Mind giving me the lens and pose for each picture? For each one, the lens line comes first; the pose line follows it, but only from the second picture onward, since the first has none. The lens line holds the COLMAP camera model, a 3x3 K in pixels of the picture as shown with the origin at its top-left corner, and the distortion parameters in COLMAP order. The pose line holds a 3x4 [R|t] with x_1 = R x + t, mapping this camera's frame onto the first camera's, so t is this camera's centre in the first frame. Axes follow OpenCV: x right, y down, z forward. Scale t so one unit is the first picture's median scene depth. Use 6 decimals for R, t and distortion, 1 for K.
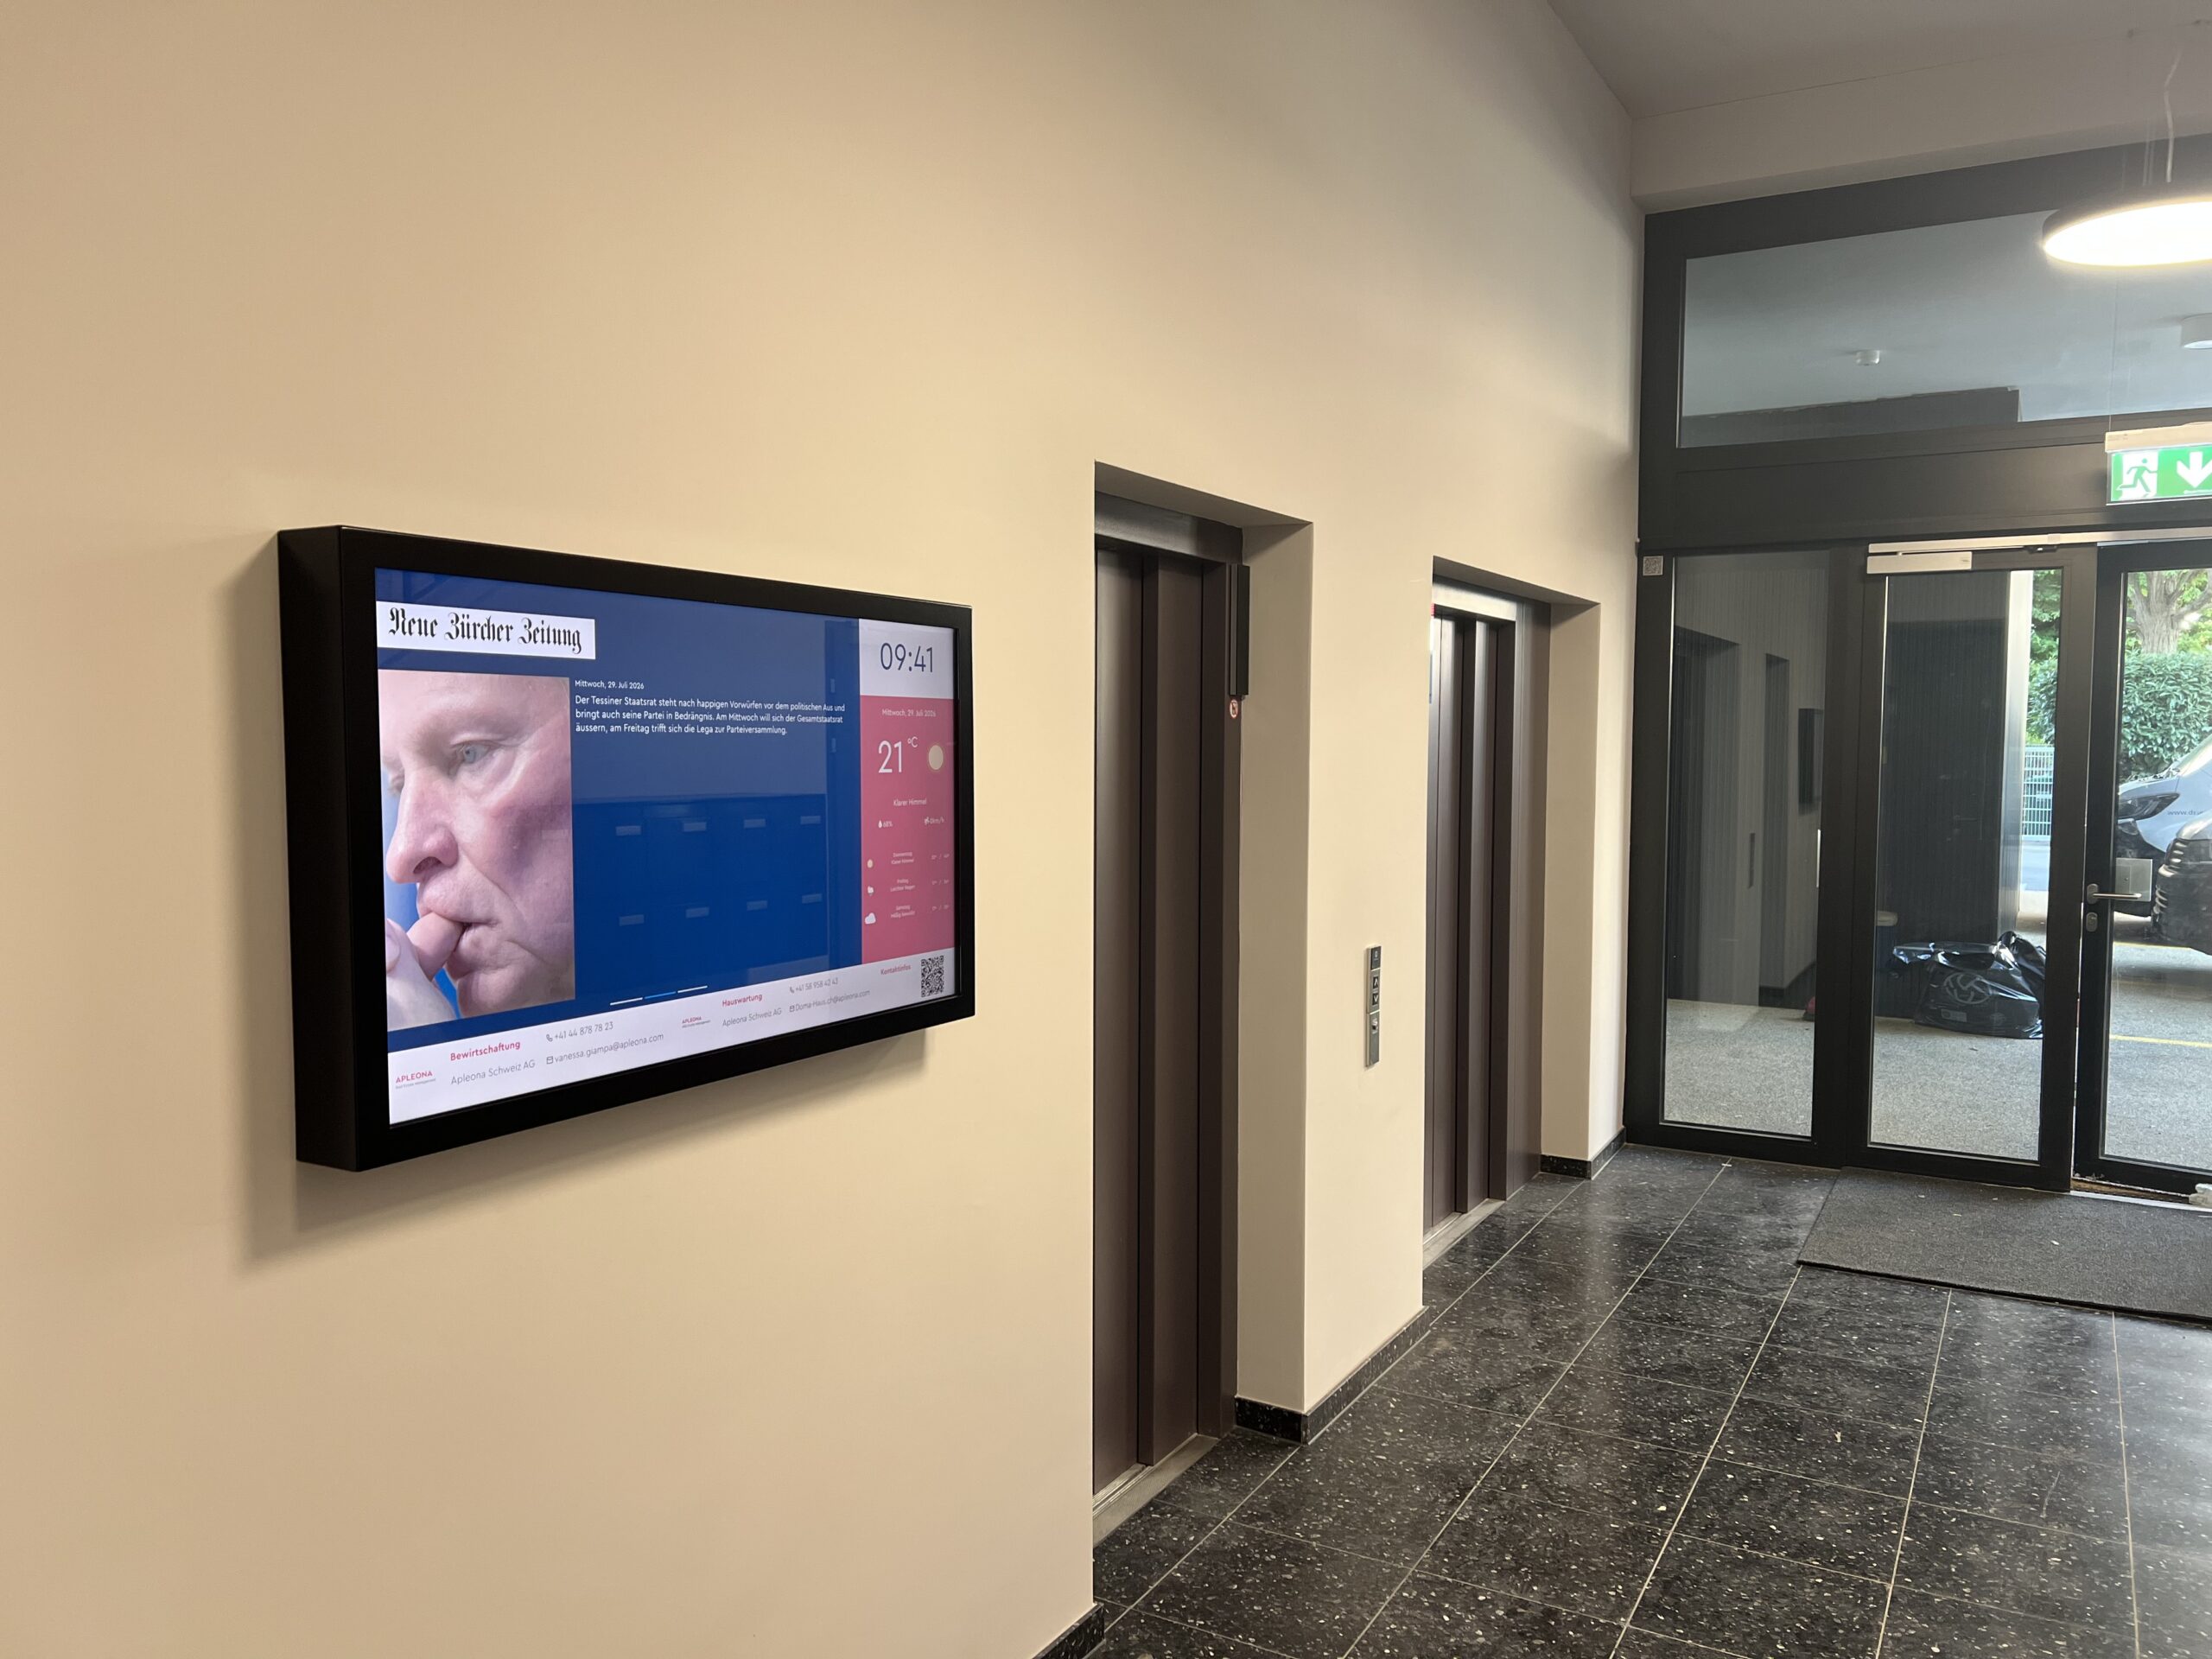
lens RADIAL K [[1677.0, 0, 1102.3], [0, 1677.0, 837.1], [0, 0, 1]] dist [0.052552, -0.037055]
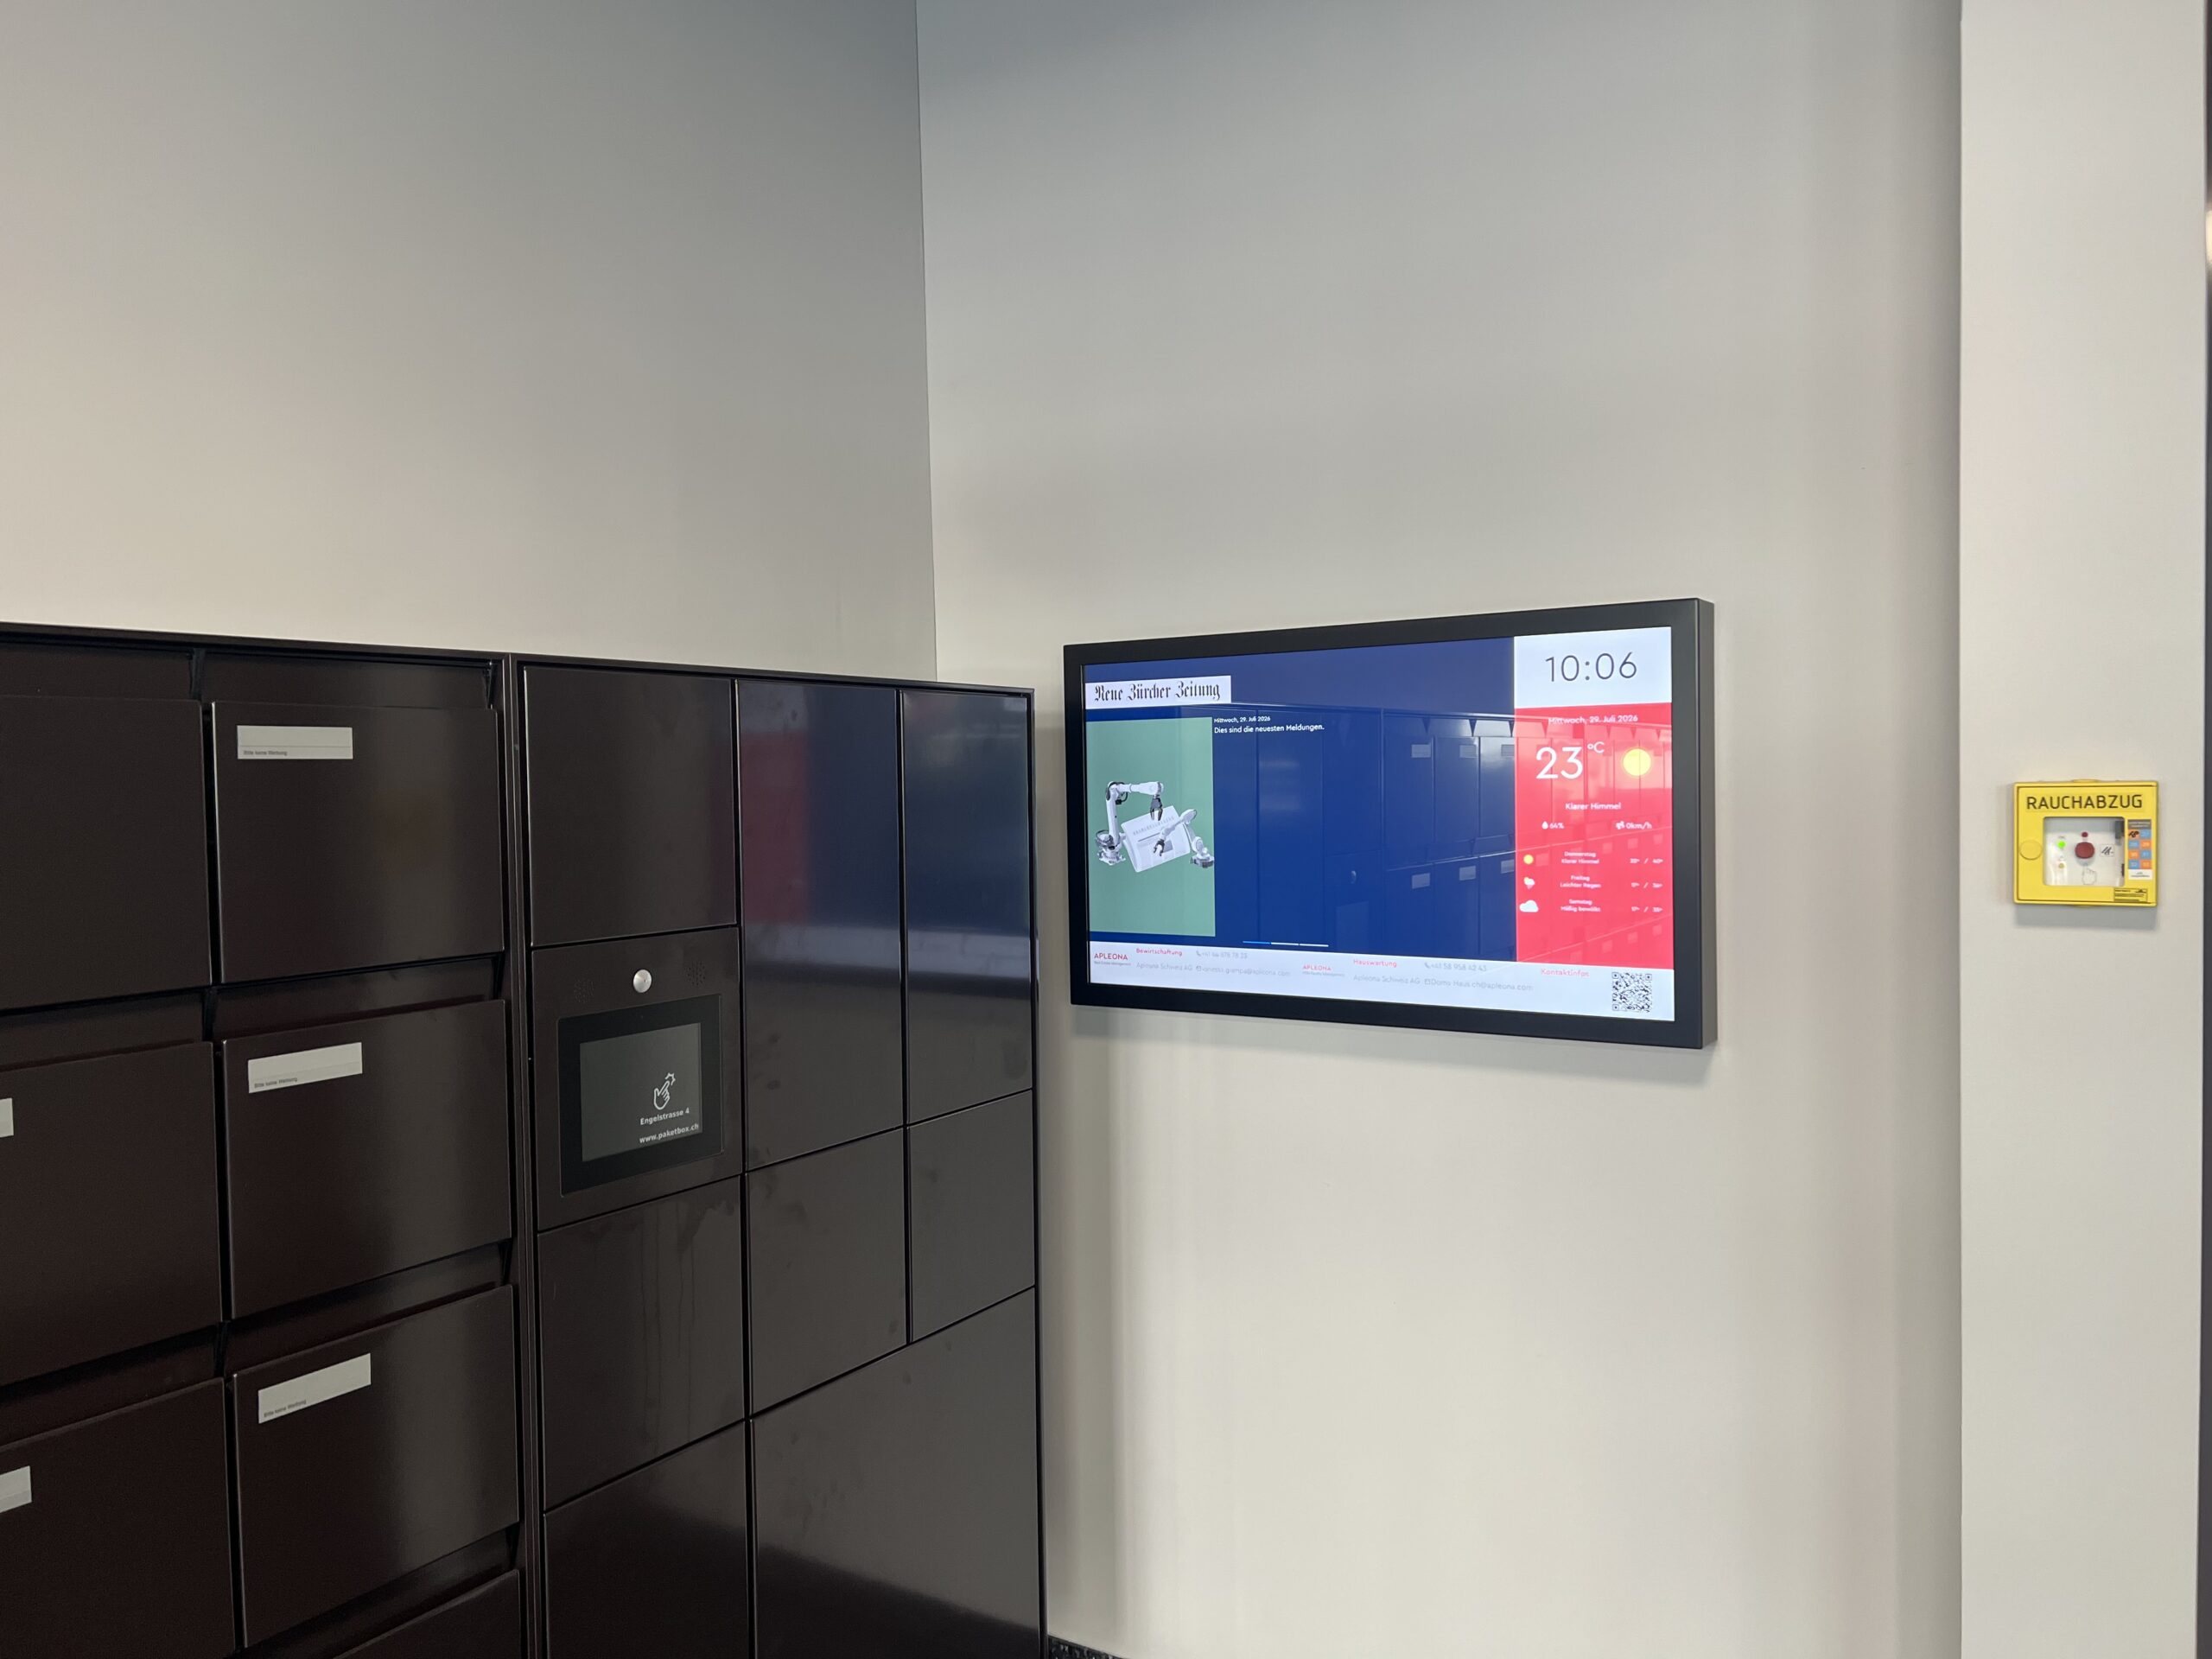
lens RADIAL K [[1677.0, 0, 1106.8], [0, 1677.0, 828.5], [0, 0, 1]] dist [0.052552, -0.037055]
pose [[-0.060111, 0.028941, -0.997772, 0.620606], [-0.040818, 0.998672, 0.031427, -0.020668], [0.997357, 0.042616, -0.058850, 0.529991]]
